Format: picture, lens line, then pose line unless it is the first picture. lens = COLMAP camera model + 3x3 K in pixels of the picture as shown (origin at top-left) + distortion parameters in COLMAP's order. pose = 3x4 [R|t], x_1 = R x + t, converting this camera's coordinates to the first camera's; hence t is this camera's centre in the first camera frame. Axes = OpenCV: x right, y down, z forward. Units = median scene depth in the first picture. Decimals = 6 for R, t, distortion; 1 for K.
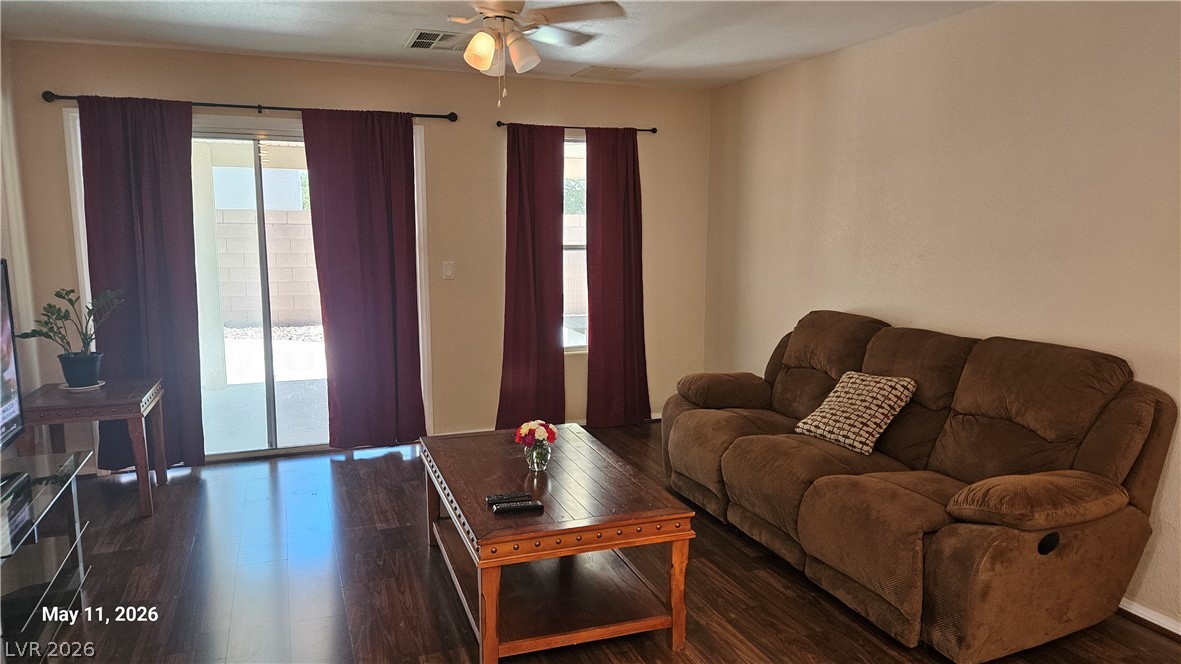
lens RADIAL K [[784.8, 0, 588.4], [0, 784.8, 343.8], [0, 0, 1]] dist [0.080569, -0.076313]
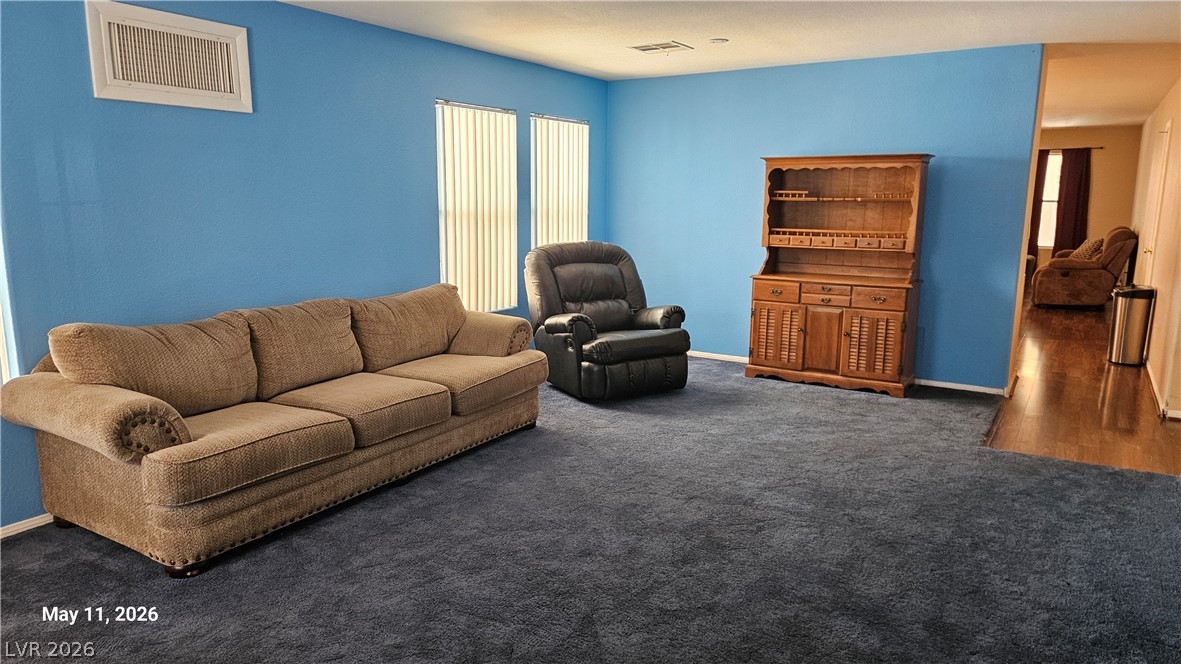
lens RADIAL K [[779.3, 0, 590.5], [0, 779.3, 332.0], [0, 0, 1]] dist [0.082046, -0.078313]
pose [[0.612277, 0.144617, -0.777305, 1.002231], [-0.131240, 0.988081, 0.080455, 0.238672], [0.779675, 0.052752, 0.623958, -1.439746]]
